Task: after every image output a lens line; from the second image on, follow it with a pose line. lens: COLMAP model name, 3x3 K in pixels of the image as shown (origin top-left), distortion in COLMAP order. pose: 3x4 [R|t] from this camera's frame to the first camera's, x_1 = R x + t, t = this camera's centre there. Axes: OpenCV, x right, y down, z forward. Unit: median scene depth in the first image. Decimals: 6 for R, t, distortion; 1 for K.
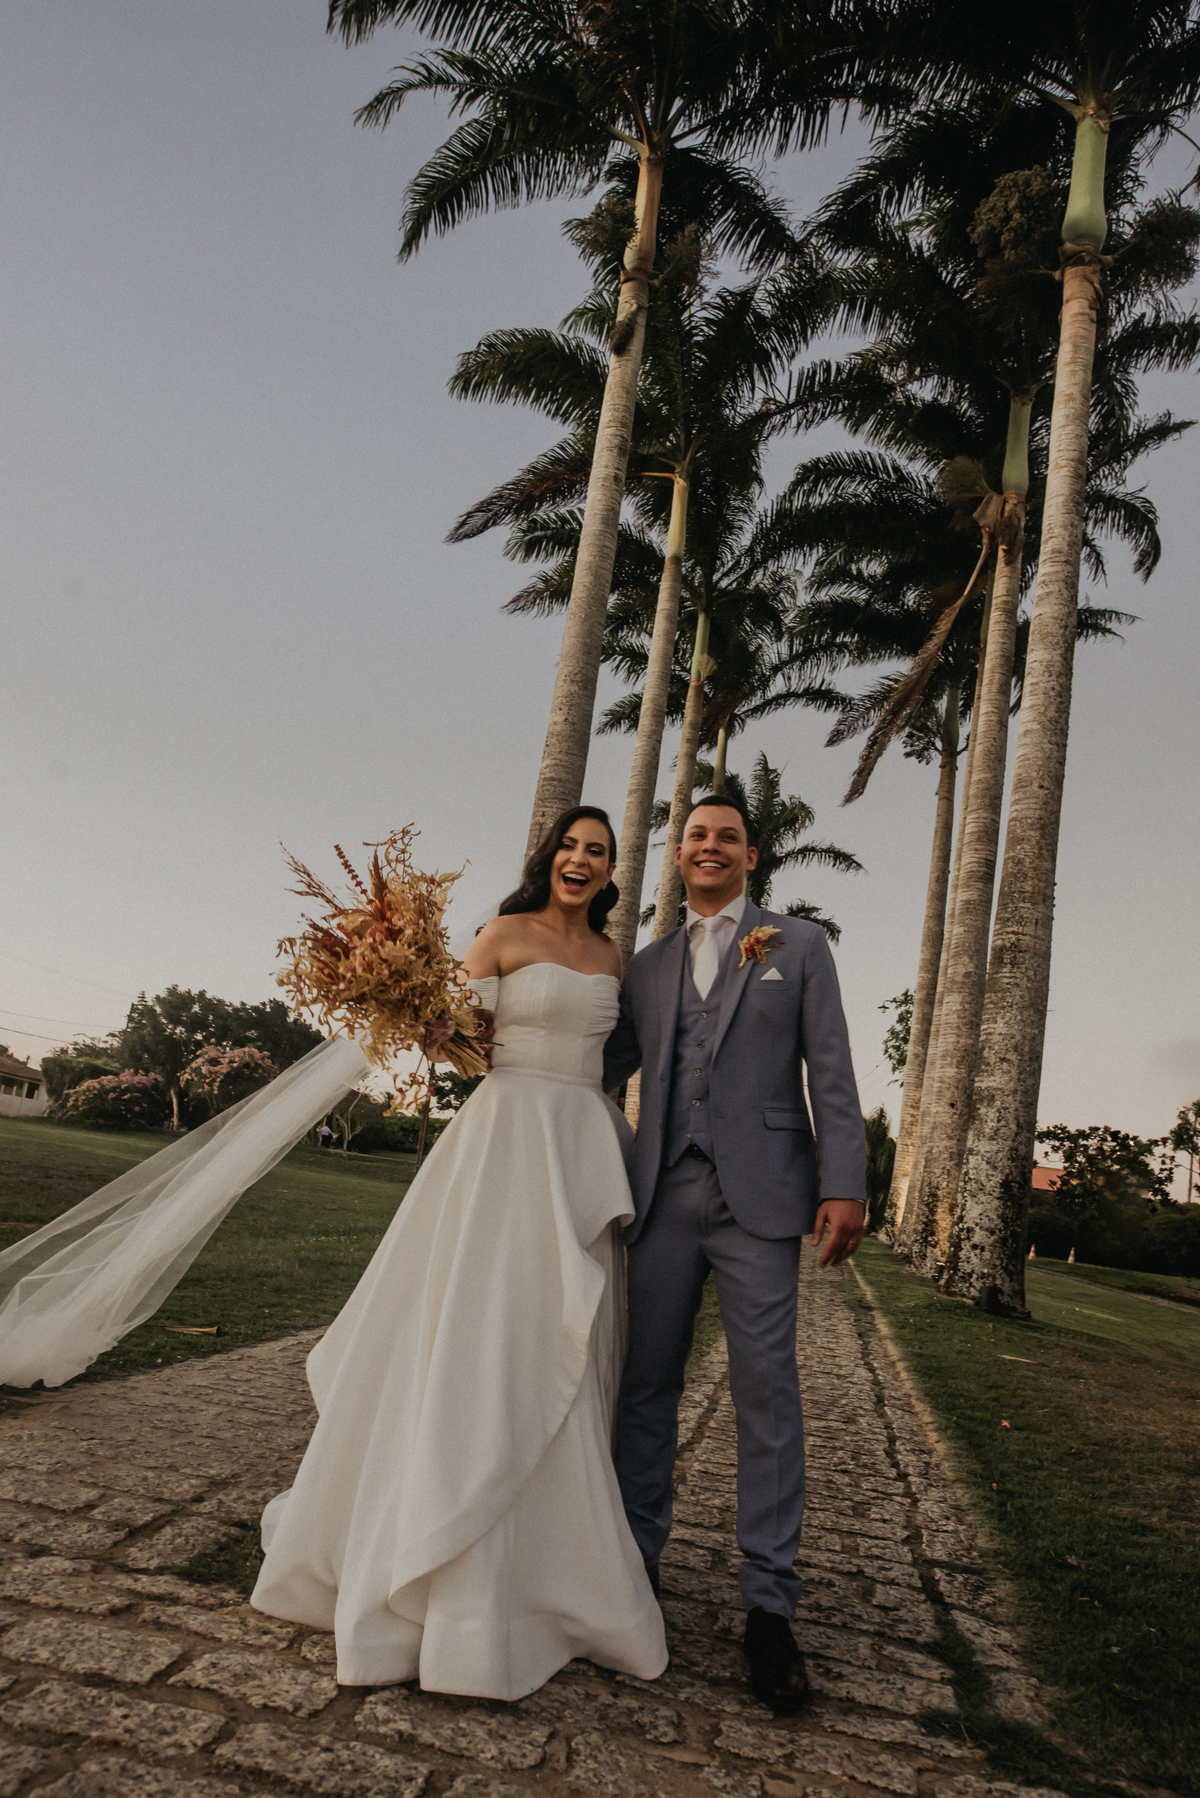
lens RADIAL K [[1256.9, 0, 603.2], [0, 1256.9, 921.8], [0, 0, 1]] dist [-0.039914, 0.038305]
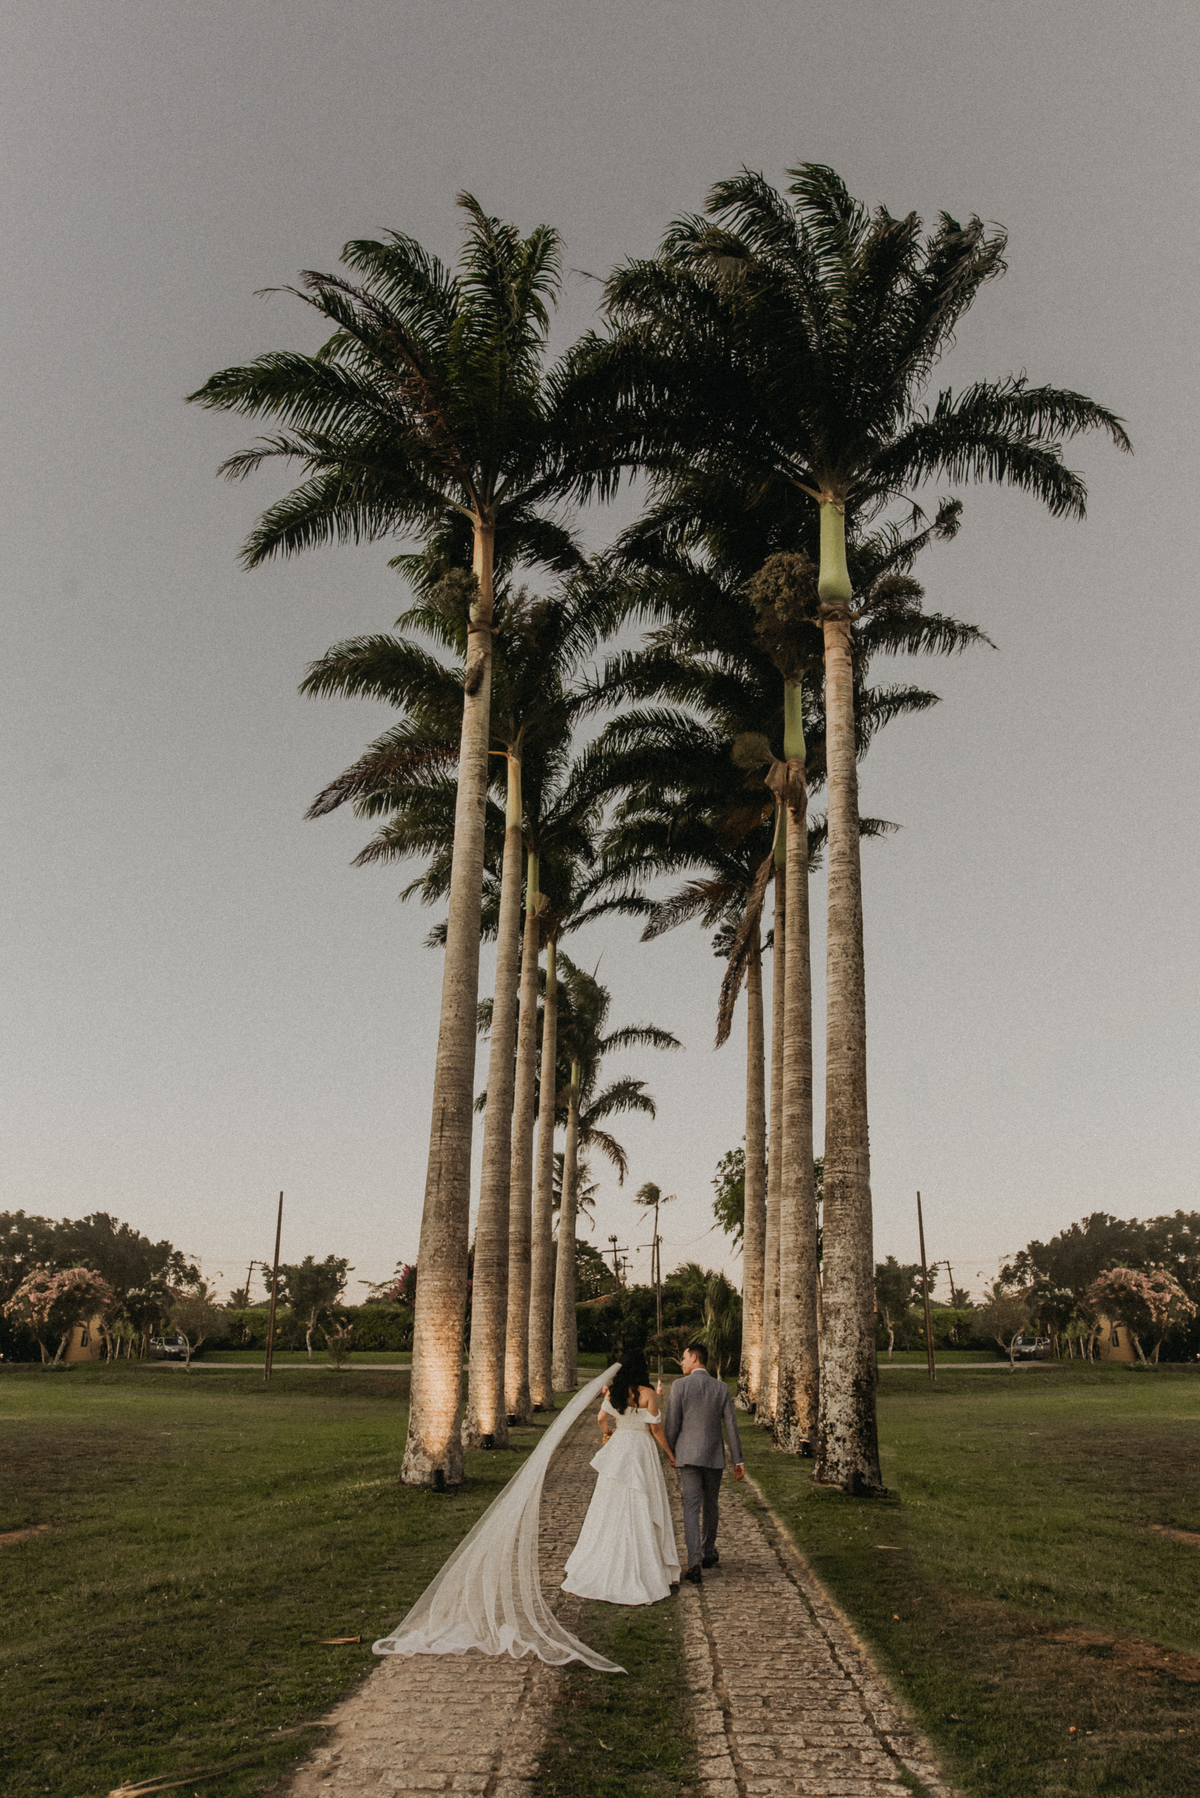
lens RADIAL K [[1301.6, 0, 600.0], [0, 1301.6, 899.0], [0, 0, 1]] dist [-0.023597, 0.008639]
pose [[0.983401, -0.066601, 0.168783, -0.092636], [0.084248, 0.991450, -0.099643, -0.131445], [-0.160704, 0.112208, 0.980604, -0.223136]]
